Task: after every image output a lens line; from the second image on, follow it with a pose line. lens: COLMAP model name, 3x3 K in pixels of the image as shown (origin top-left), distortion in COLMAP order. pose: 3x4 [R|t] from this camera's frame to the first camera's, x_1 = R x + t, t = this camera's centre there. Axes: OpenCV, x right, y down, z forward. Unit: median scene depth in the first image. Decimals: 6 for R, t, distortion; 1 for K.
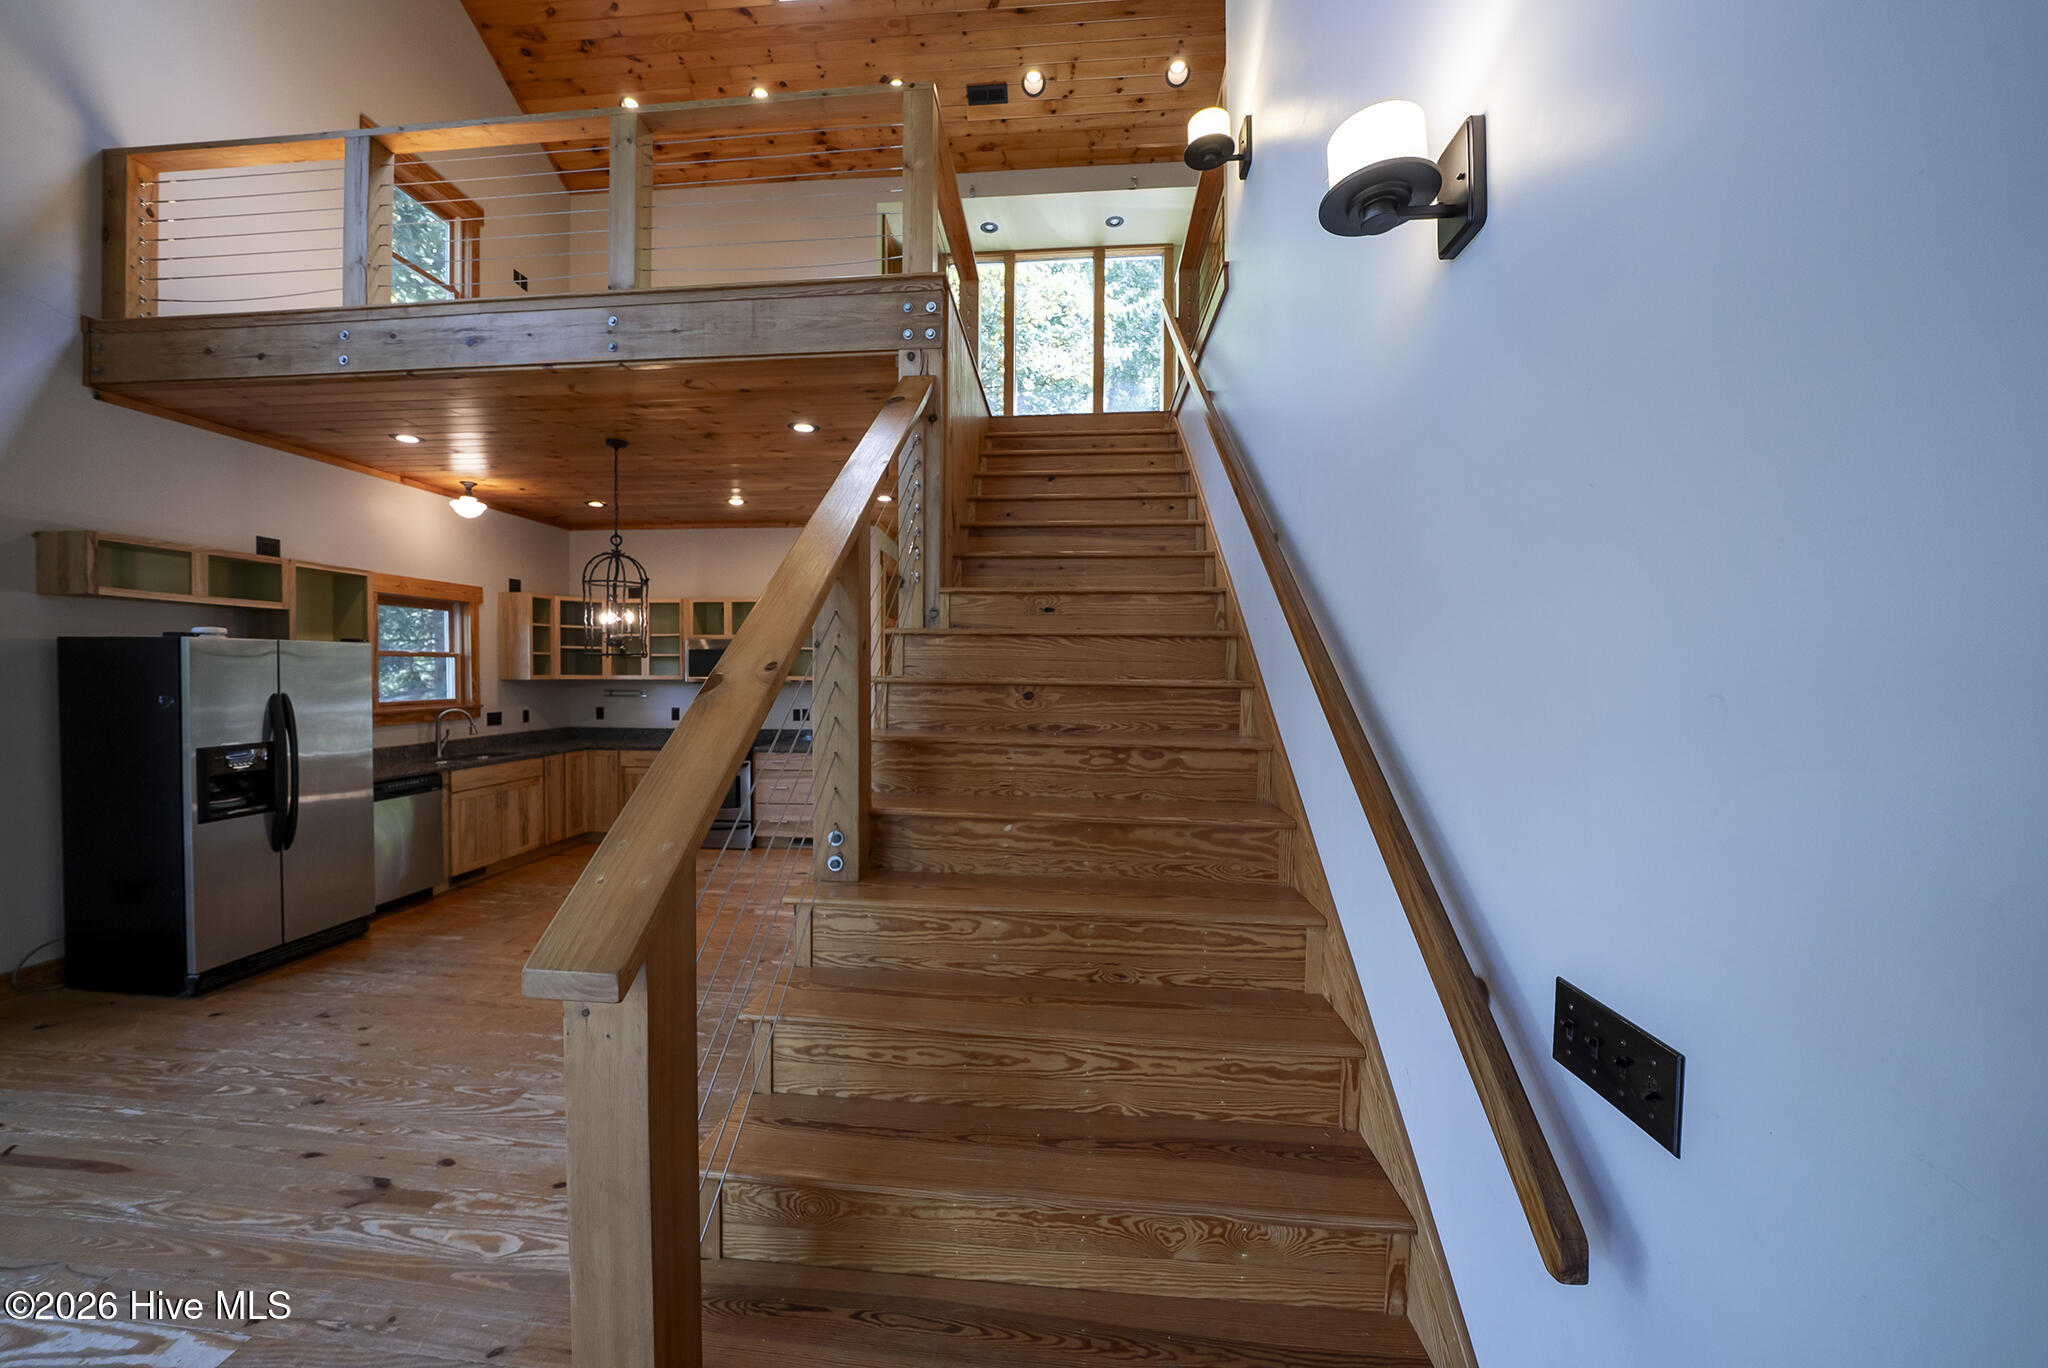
lens RADIAL K [[714.2, 0, 1016.2], [0, 714.2, 678.0], [0, 0, 1]] dist [0.002076, 0.000010]
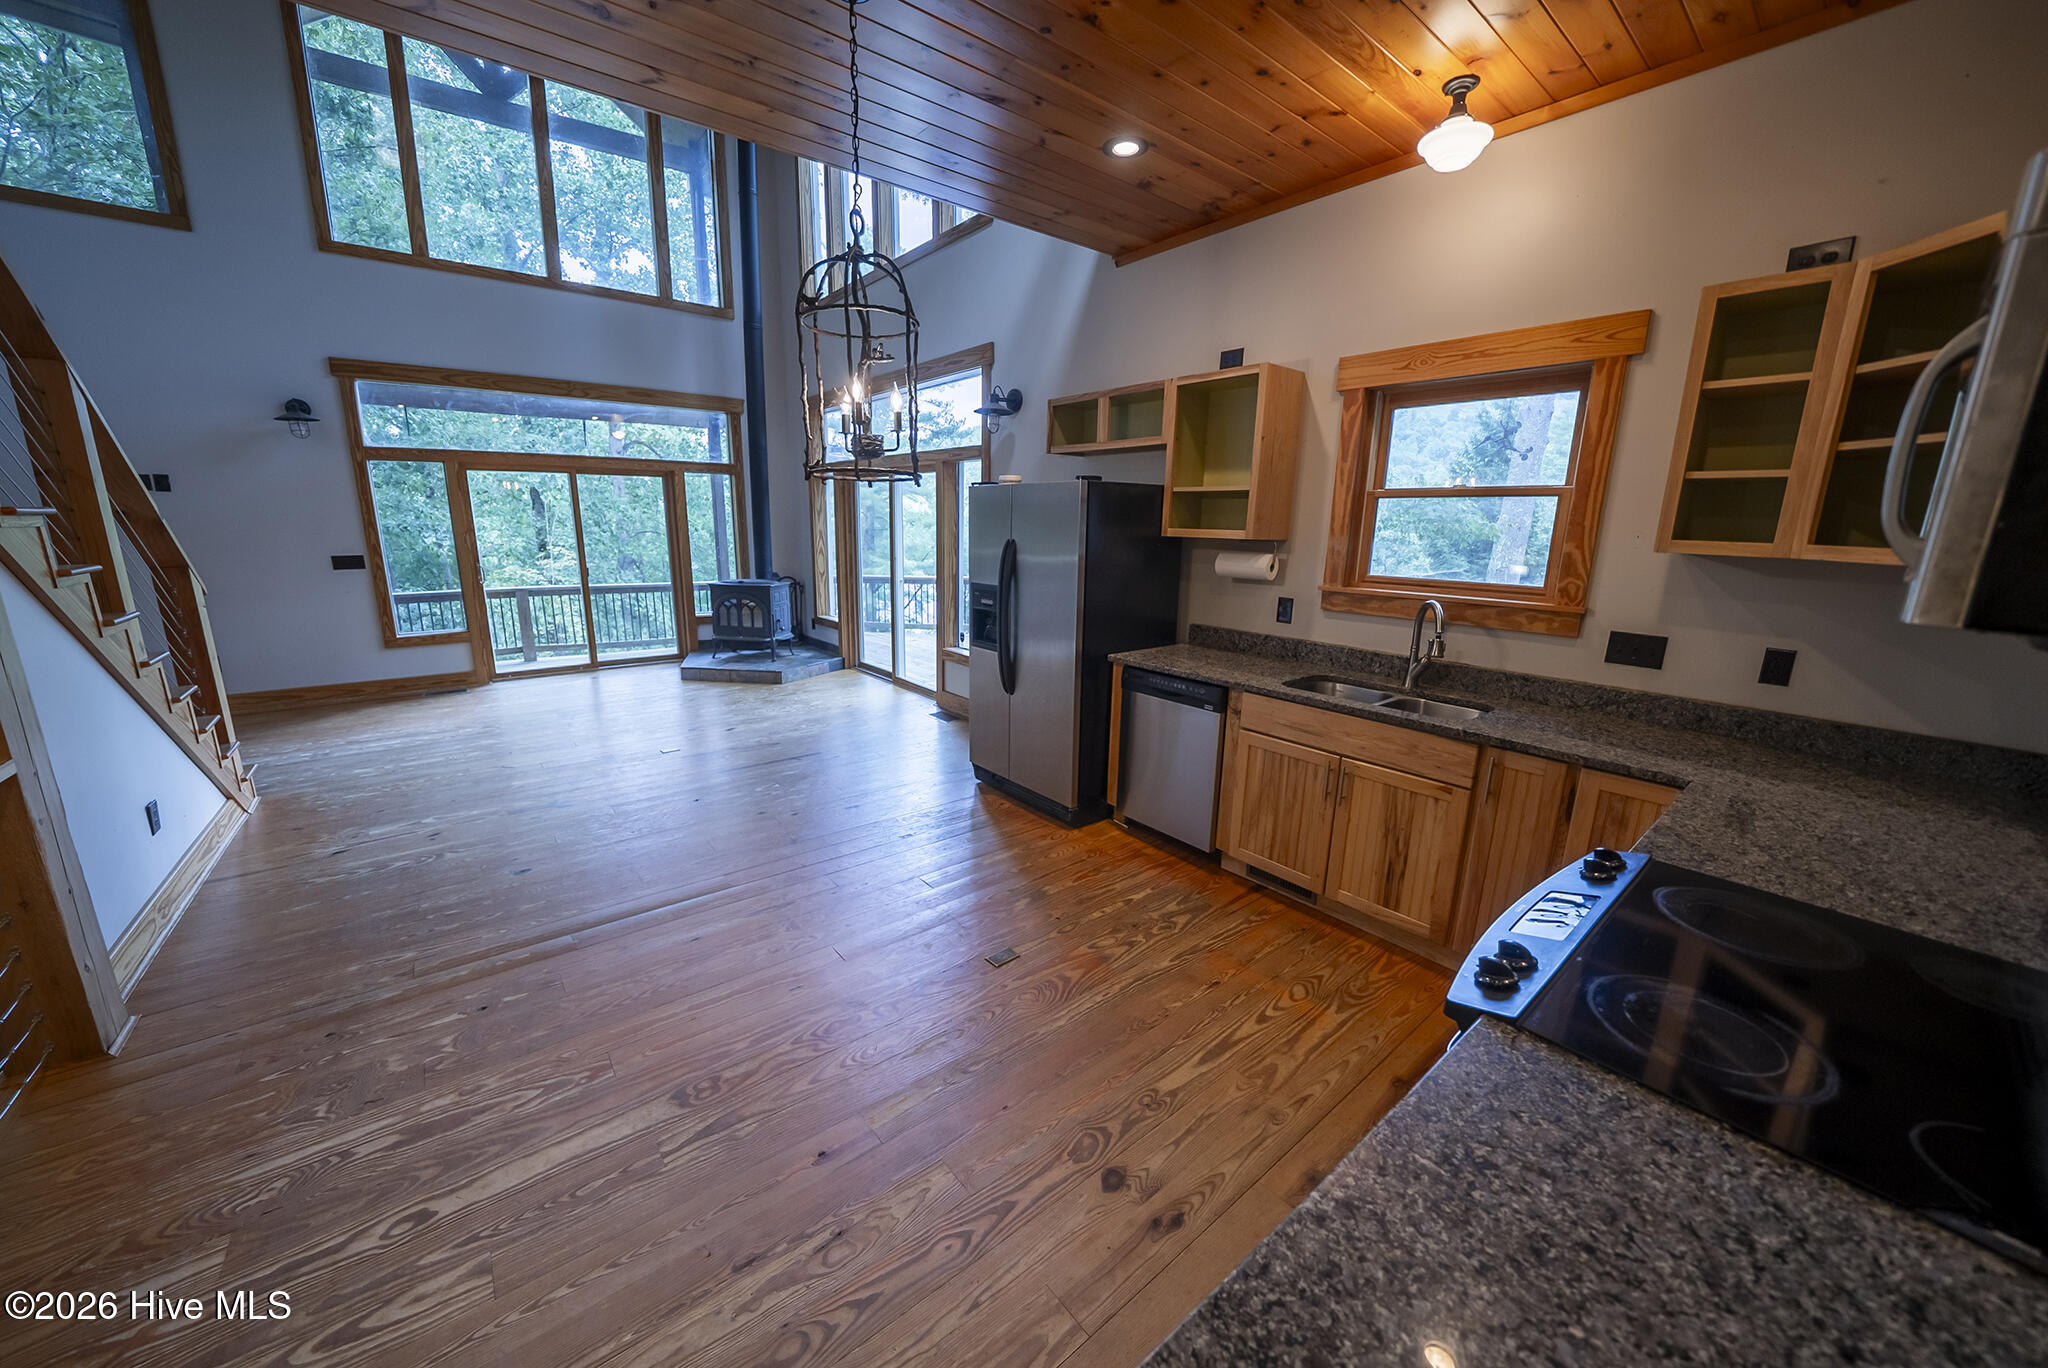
lens RADIAL K [[714.2, 0, 1011.3], [0, 714.2, 682.3], [0, 0, 1]] dist [0.002076, 0.000010]
pose [[-0.727928, 0.146067, -0.669914, -0.254278], [-0.023508, 0.971154, 0.237292, -0.015377], [0.685250, 0.188479, -0.703497, 1.309268]]
